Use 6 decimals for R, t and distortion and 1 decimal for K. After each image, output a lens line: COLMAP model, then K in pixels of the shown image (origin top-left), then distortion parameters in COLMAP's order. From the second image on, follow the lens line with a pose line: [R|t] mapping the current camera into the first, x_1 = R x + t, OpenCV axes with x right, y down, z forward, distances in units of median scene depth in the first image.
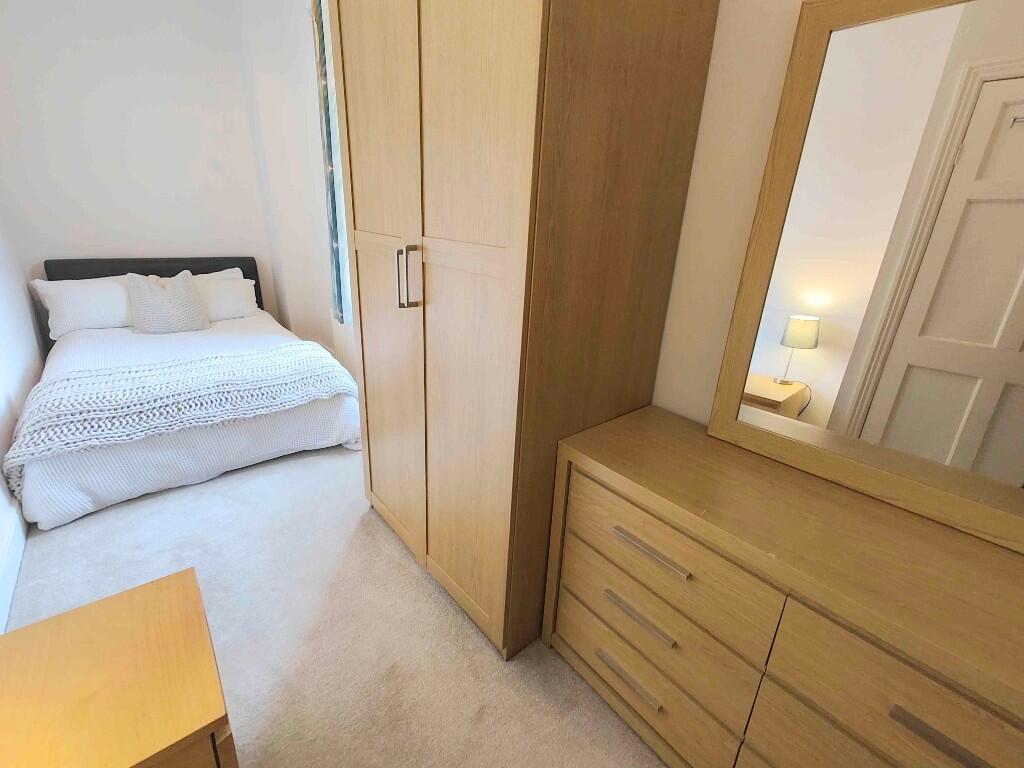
lens RADIAL K [[442.5, 0, 512.0], [0, 442.5, 384.0], [0, 0, 1]] dist [0.001081, 0.000220]
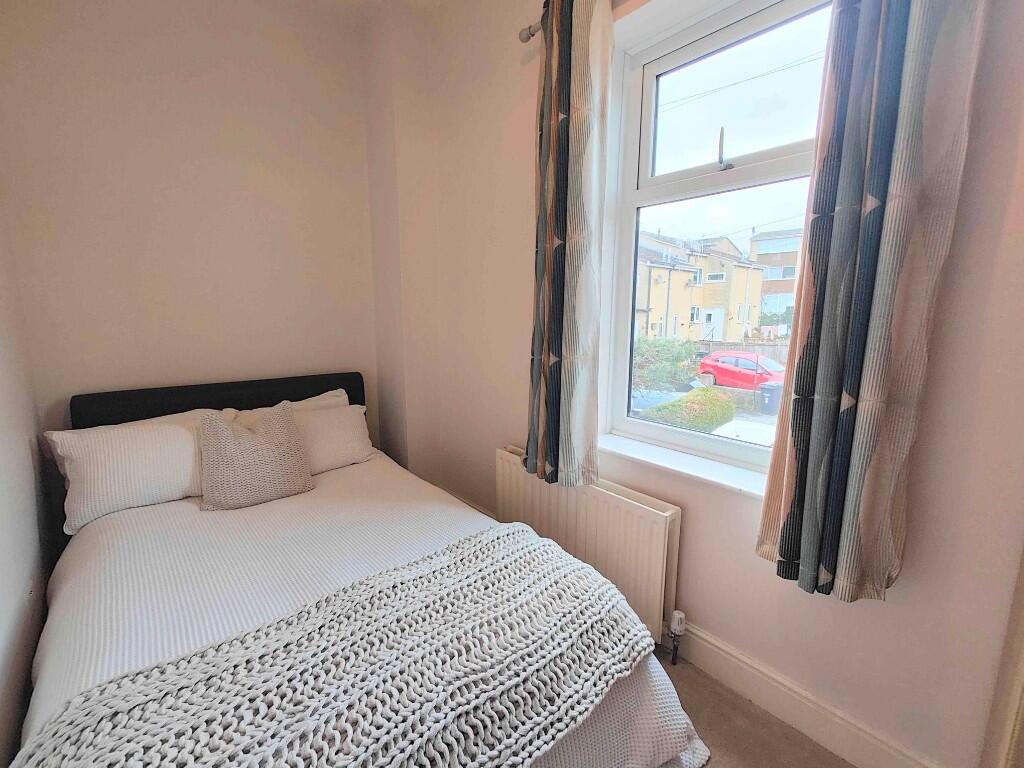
lens RADIAL K [[442.5, 0, 512.0], [0, 442.5, 384.0], [0, 0, 1]] dist [0.001081, 0.000220]
pose [[0.999170, -0.039867, 0.008331, -0.413598], [0.040721, 0.981818, -0.185407, -0.150013], [-0.000788, 0.185593, 0.982626, 0.358492]]
